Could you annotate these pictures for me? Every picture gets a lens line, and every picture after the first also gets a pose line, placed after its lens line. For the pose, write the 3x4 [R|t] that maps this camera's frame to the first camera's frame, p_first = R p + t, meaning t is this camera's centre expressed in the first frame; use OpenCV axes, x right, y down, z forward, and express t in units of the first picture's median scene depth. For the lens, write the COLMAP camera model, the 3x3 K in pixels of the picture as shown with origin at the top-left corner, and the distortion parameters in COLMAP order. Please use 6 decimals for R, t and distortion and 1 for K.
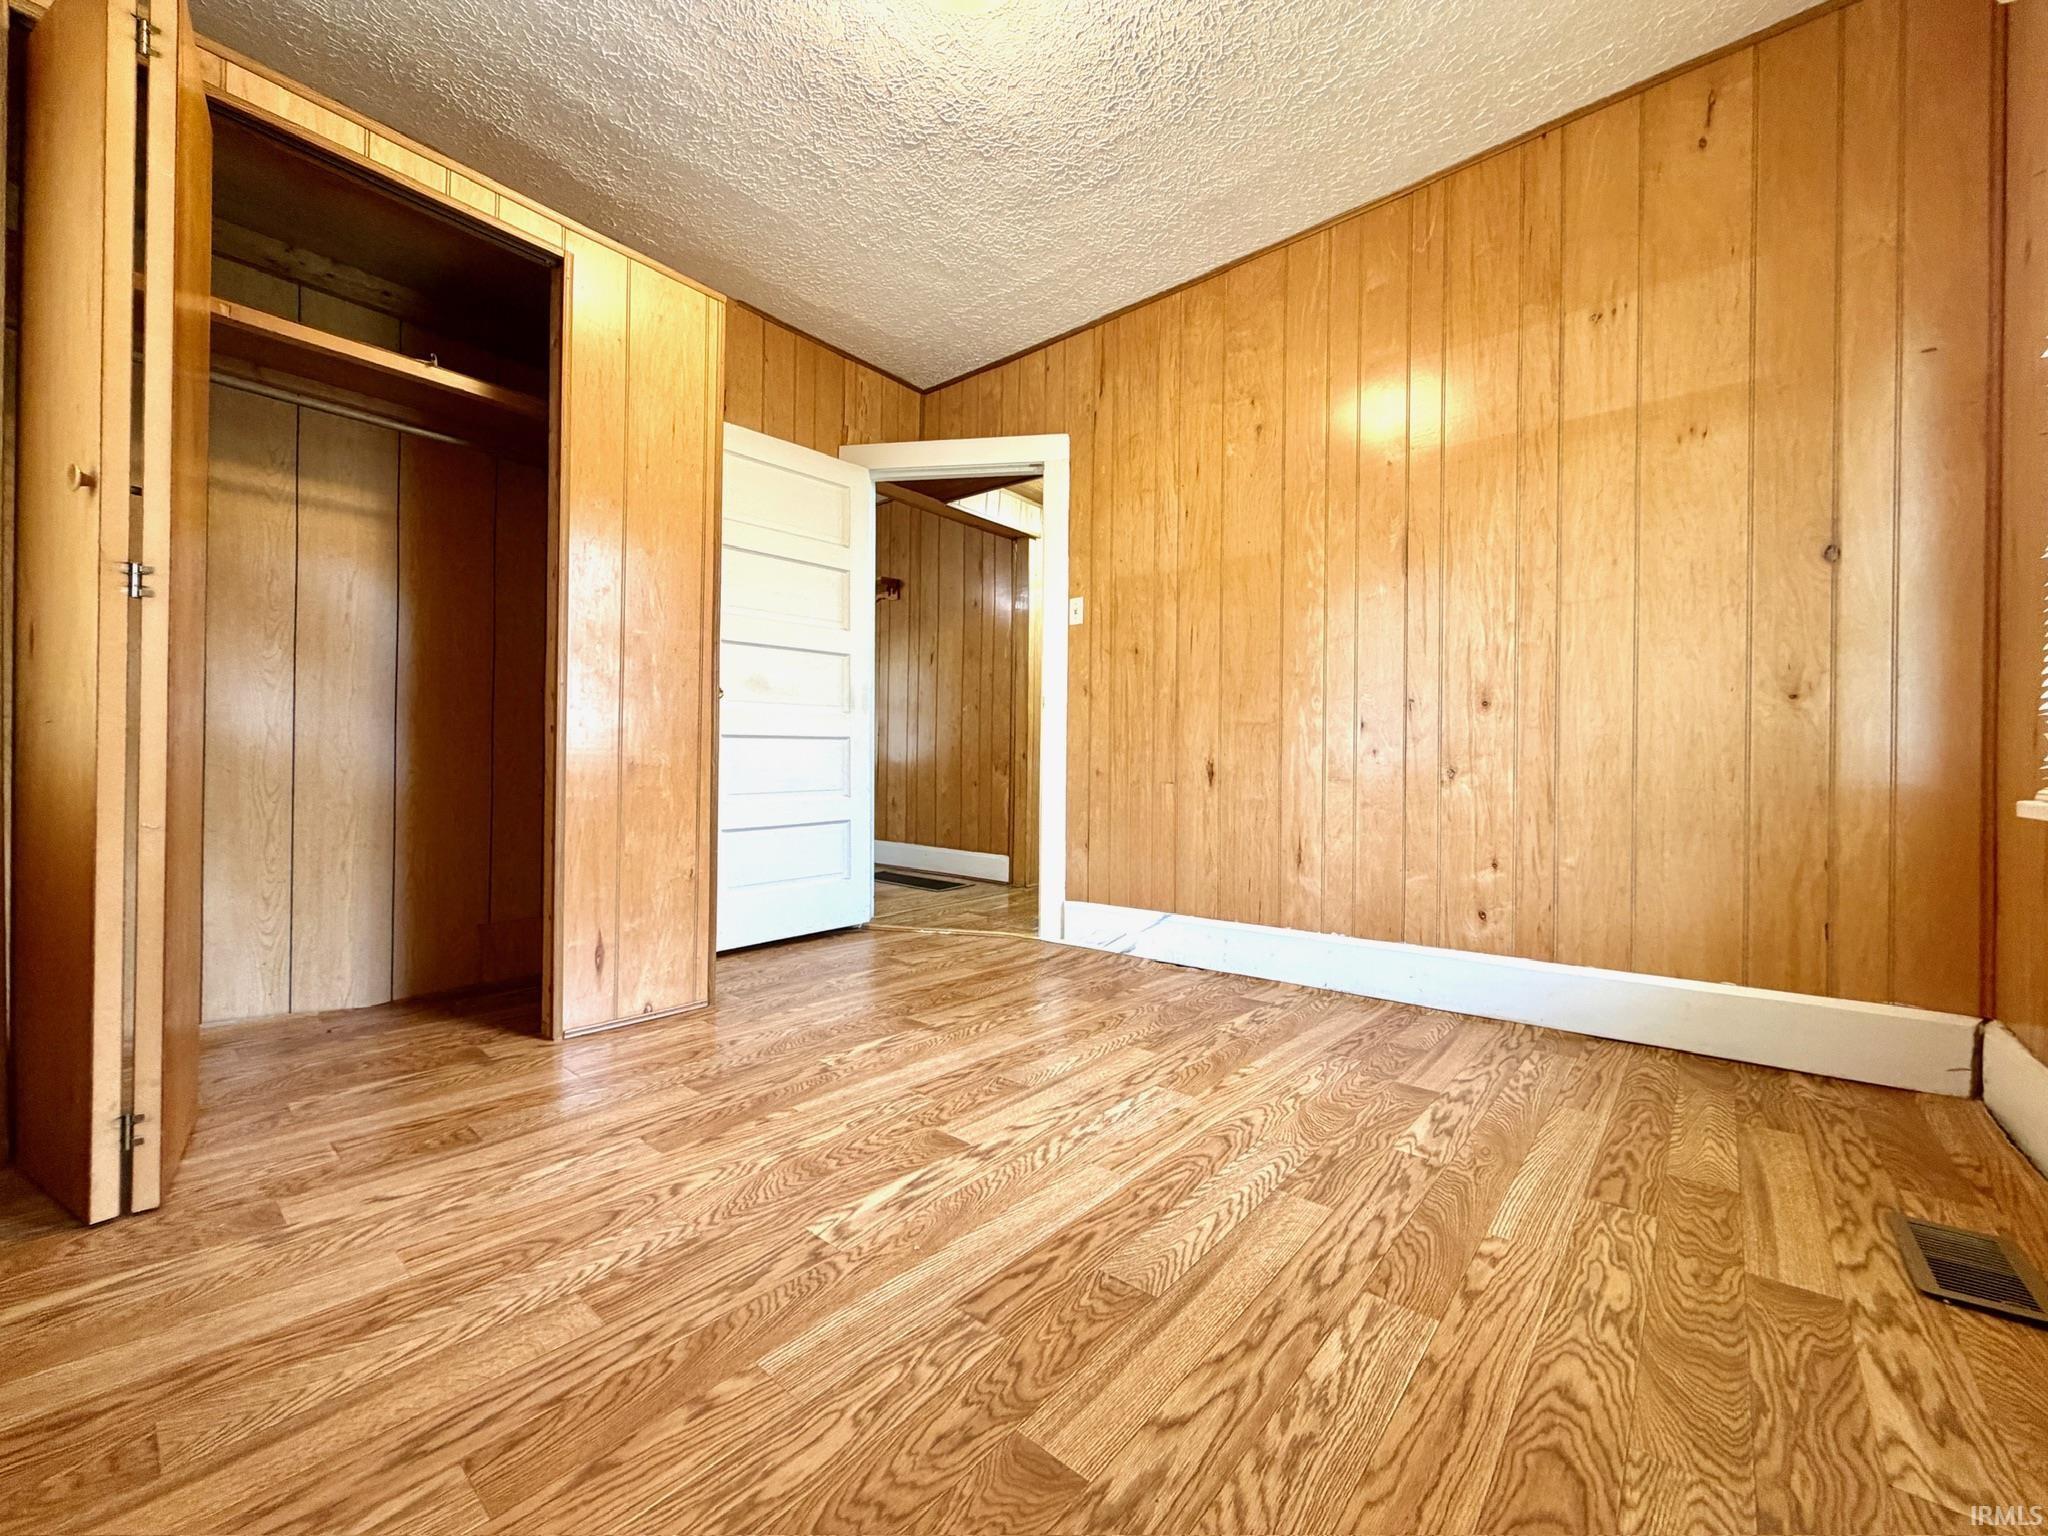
lens RADIAL K [[832.2, 0, 1023.3], [0, 832.2, 776.2], [0, 0, 1]] dist [0.020803, 0.001182]
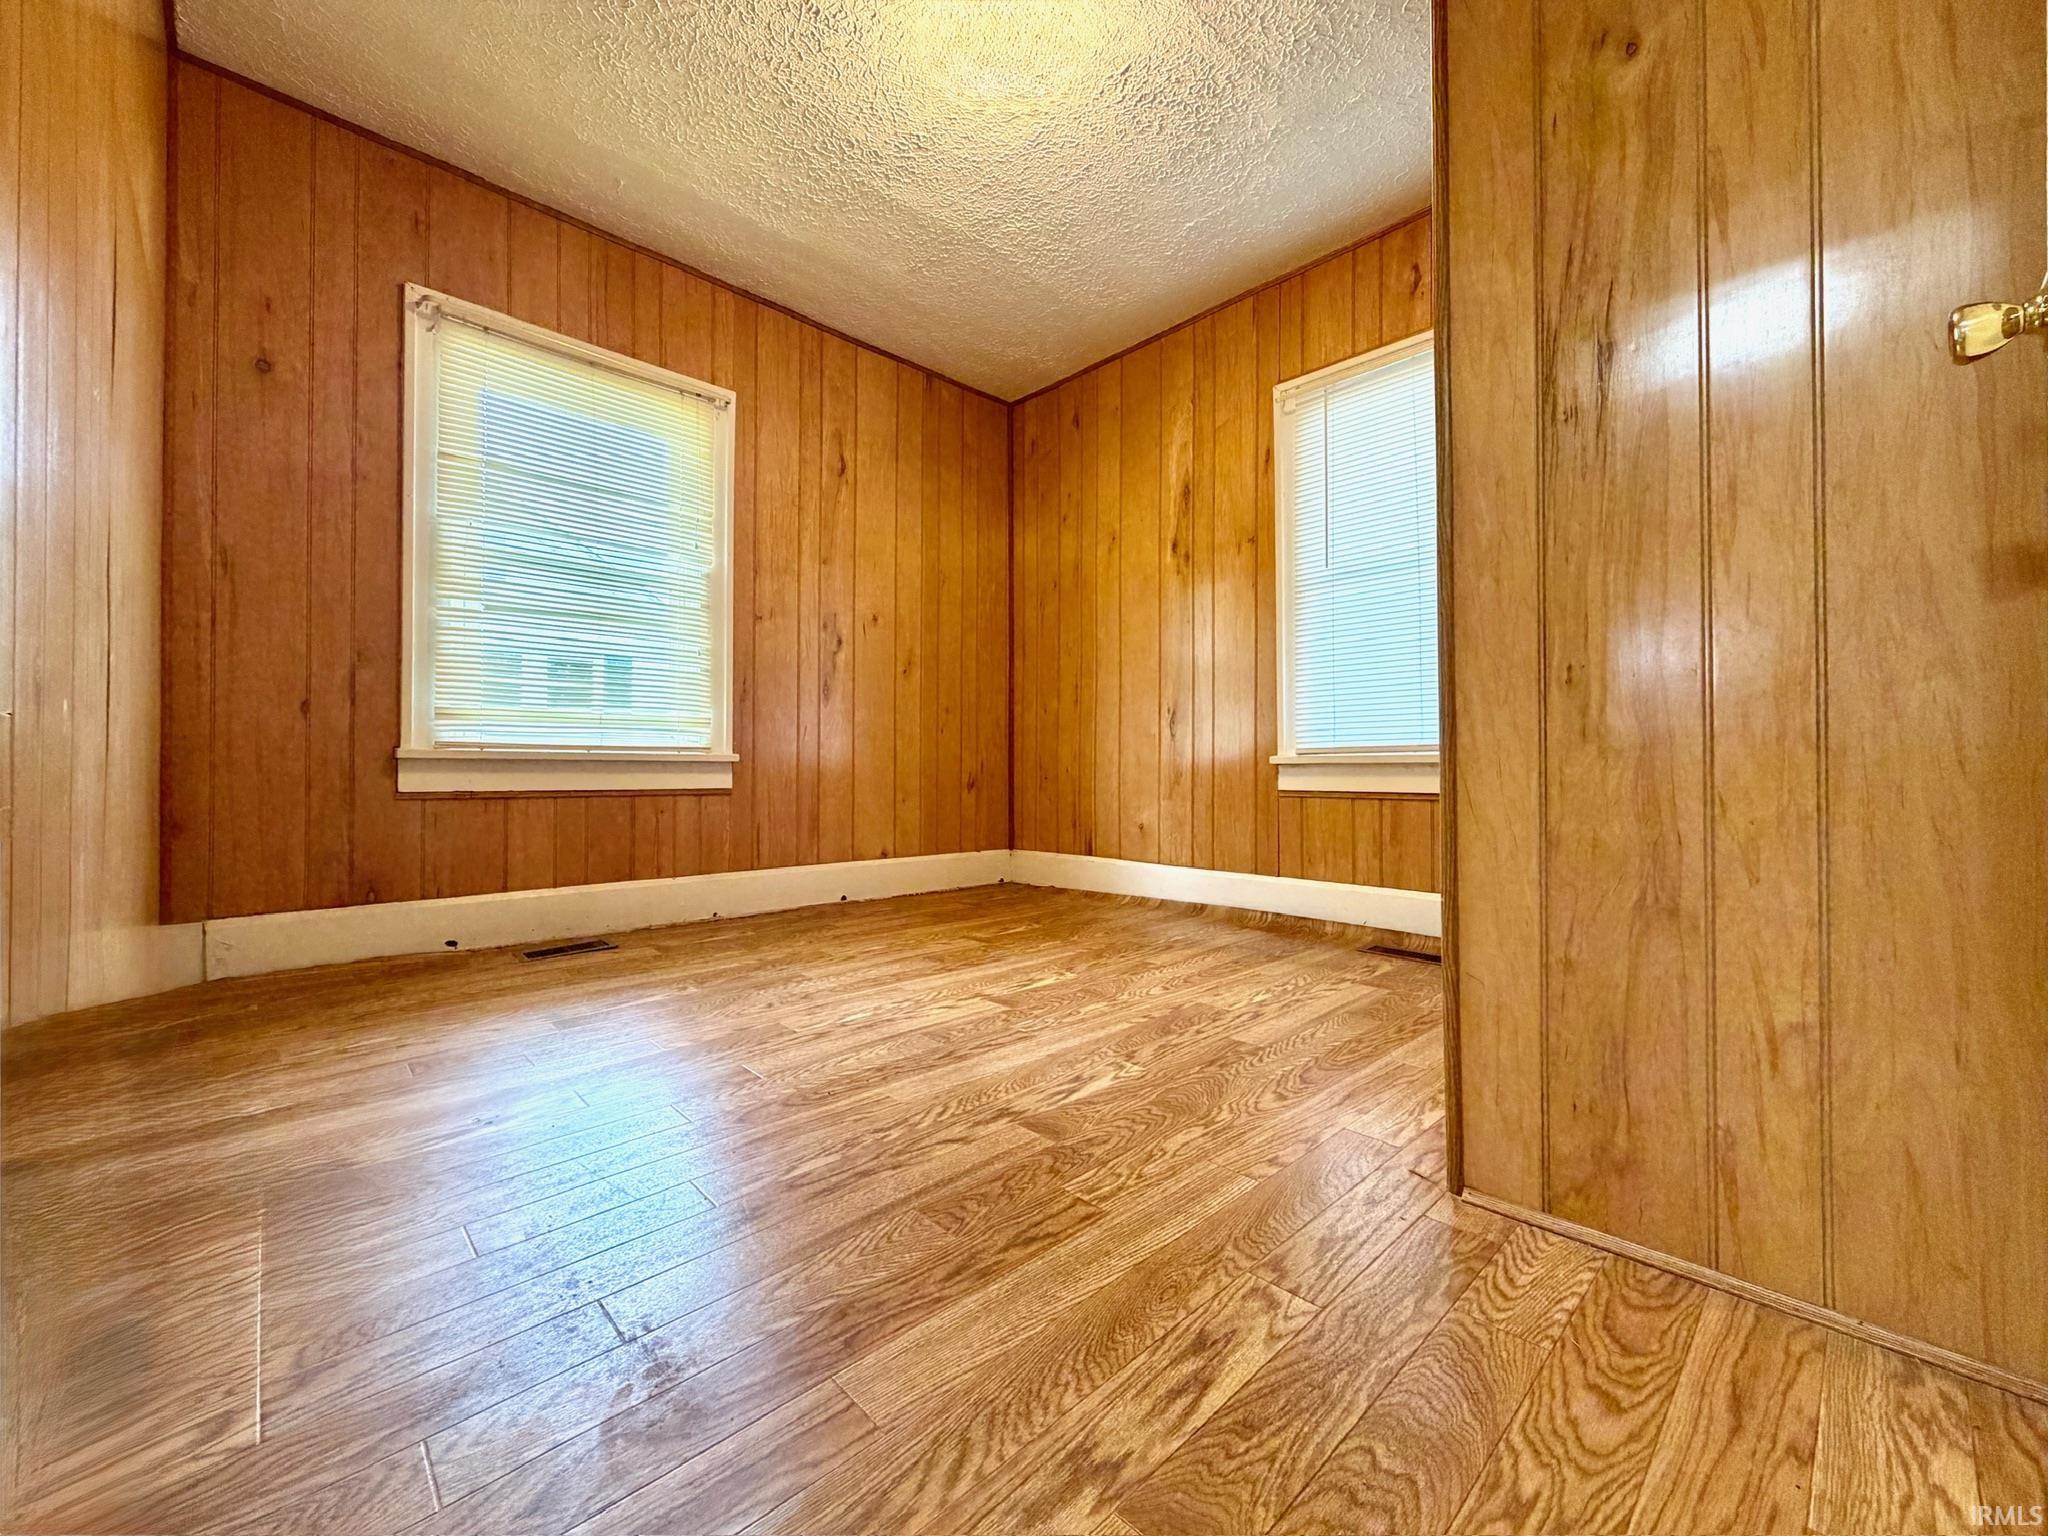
lens RADIAL K [[832.2, 0, 1023.4], [0, 832.2, 755.8], [0, 0, 1]] dist [0.020803, 0.001182]
pose [[-0.994540, -0.010681, 0.103809, -0.239070], [-0.011942, 0.999862, -0.011534, 0.038892], [-0.103671, -0.012710, -0.994530, 2.157045]]
